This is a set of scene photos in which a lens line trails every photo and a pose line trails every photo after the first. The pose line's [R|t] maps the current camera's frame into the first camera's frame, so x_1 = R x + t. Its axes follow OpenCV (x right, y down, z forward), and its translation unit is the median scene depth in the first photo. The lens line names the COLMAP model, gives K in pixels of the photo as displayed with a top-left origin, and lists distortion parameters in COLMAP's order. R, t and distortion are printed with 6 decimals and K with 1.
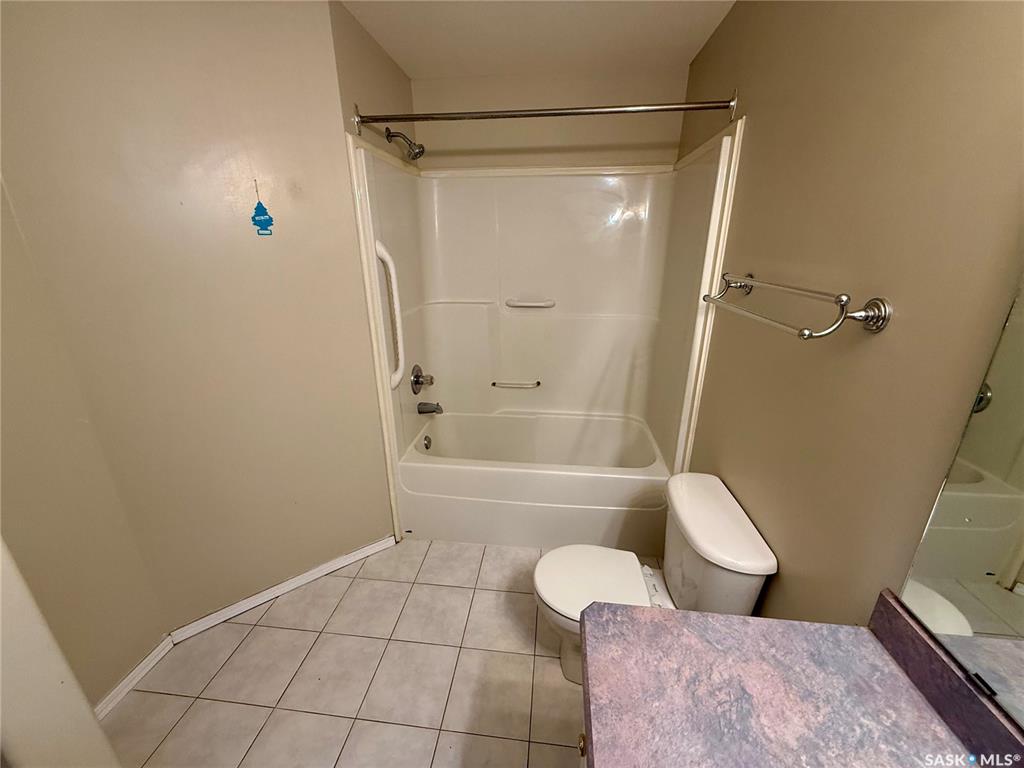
lens RADIAL K [[406.7, 0, 509.7], [0, 406.7, 387.0], [0, 0, 1]] dist [-0.000810, 0.000230]
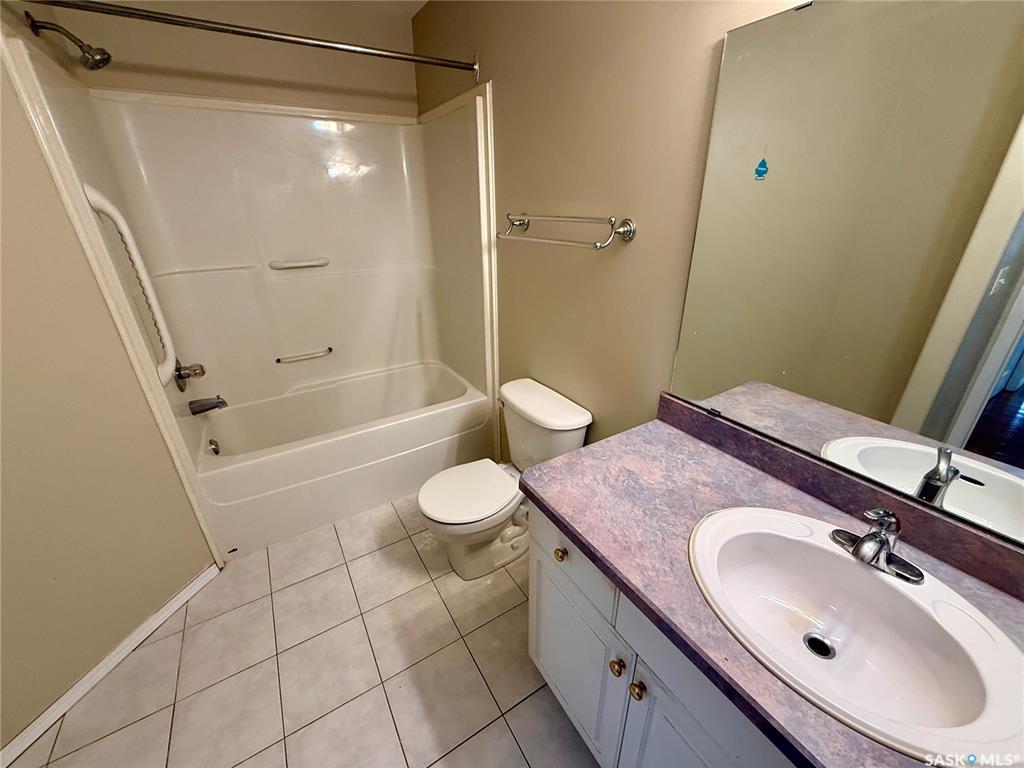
lens RADIAL K [[406.7, 0, 509.0], [0, 406.7, 386.6], [0, 0, 1]] dist [-0.000810, 0.000230]
pose [[0.786602, -0.259002, 0.560513, -0.224529], [0.213390, 0.965868, 0.146845, 0.036023], [-0.579415, 0.004099, 0.815023, -0.009431]]
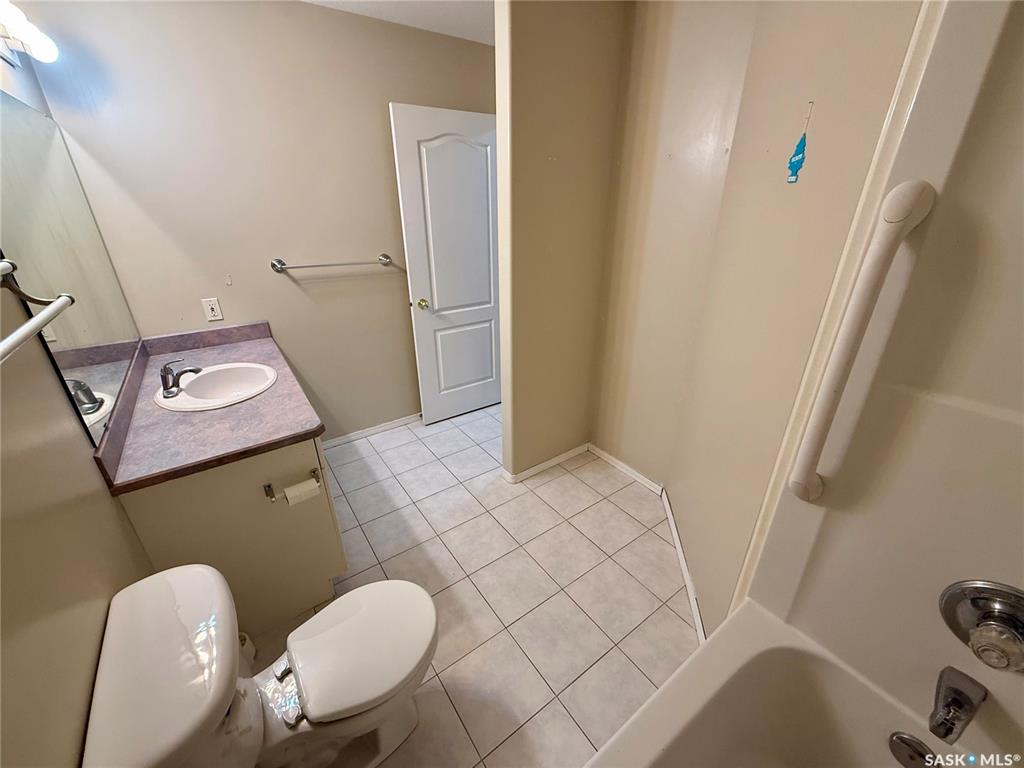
lens RADIAL K [[406.7, 0, 510.6], [0, 406.7, 381.6], [0, 0, 1]] dist [-0.000810, 0.000230]
pose [[-0.740199, 0.283785, -0.609567, 0.269776], [-0.216459, 0.757738, 0.615613, -0.371810], [0.636594, 0.587622, -0.499449, 1.036448]]
